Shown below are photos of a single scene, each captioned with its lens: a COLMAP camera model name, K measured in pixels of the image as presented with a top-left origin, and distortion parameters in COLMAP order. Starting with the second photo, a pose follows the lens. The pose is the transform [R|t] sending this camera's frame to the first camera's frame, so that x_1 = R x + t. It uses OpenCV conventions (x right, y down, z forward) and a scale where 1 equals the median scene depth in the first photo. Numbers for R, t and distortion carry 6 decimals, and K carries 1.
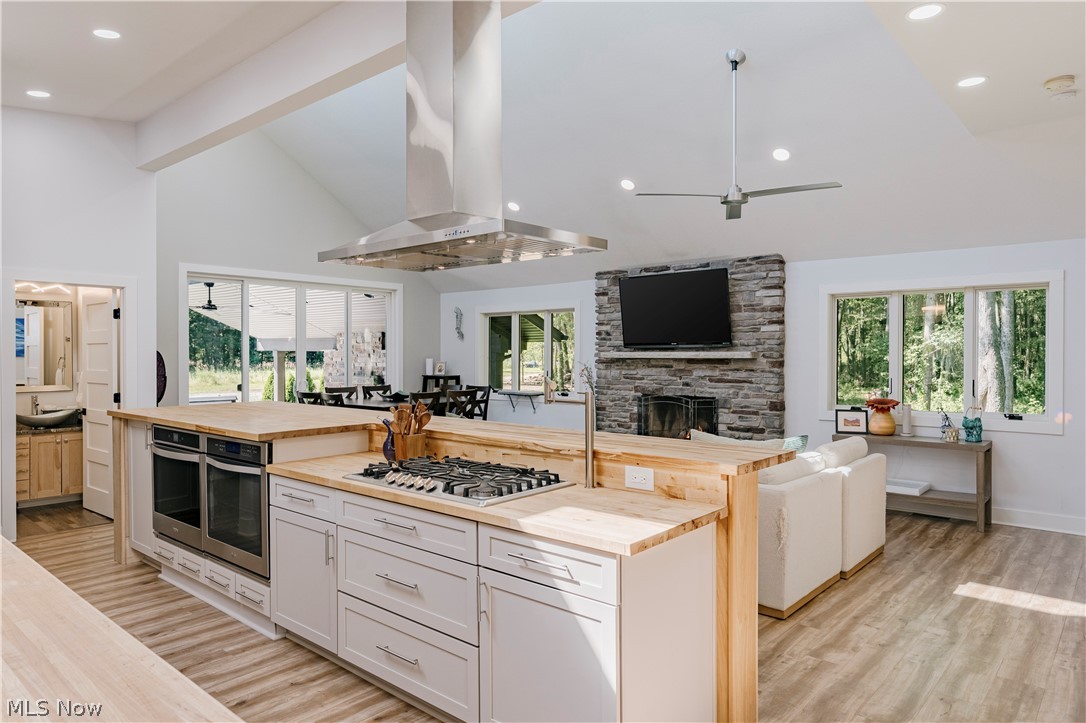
lens RADIAL K [[690.6, 0, 518.2], [0, 690.6, 353.6], [0, 0, 1]] dist [0.003286, -0.001698]
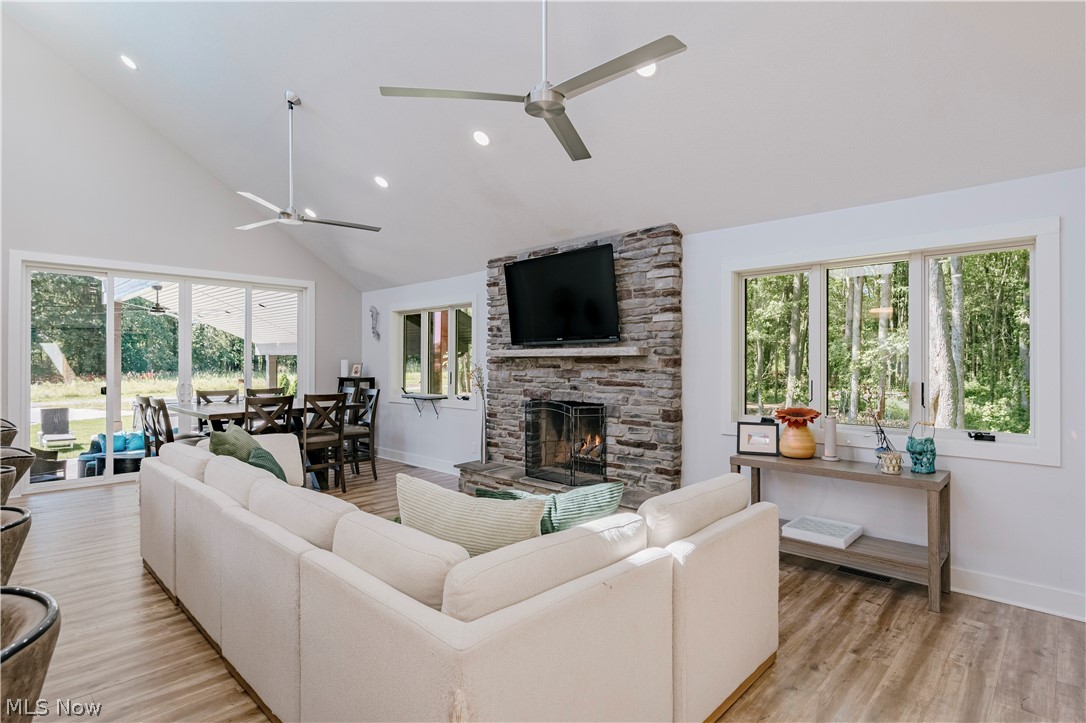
lens RADIAL K [[547.6, 0, 545.3], [0, 547.6, 353.8], [0, 0, 1]] dist [-0.002109, 0.000939]
pose [[0.999672, -0.001182, -0.025577, 0.244716], [0.000858, 0.999919, -0.012663, 0.012877], [0.025590, 0.012637, 0.999593, 0.366677]]
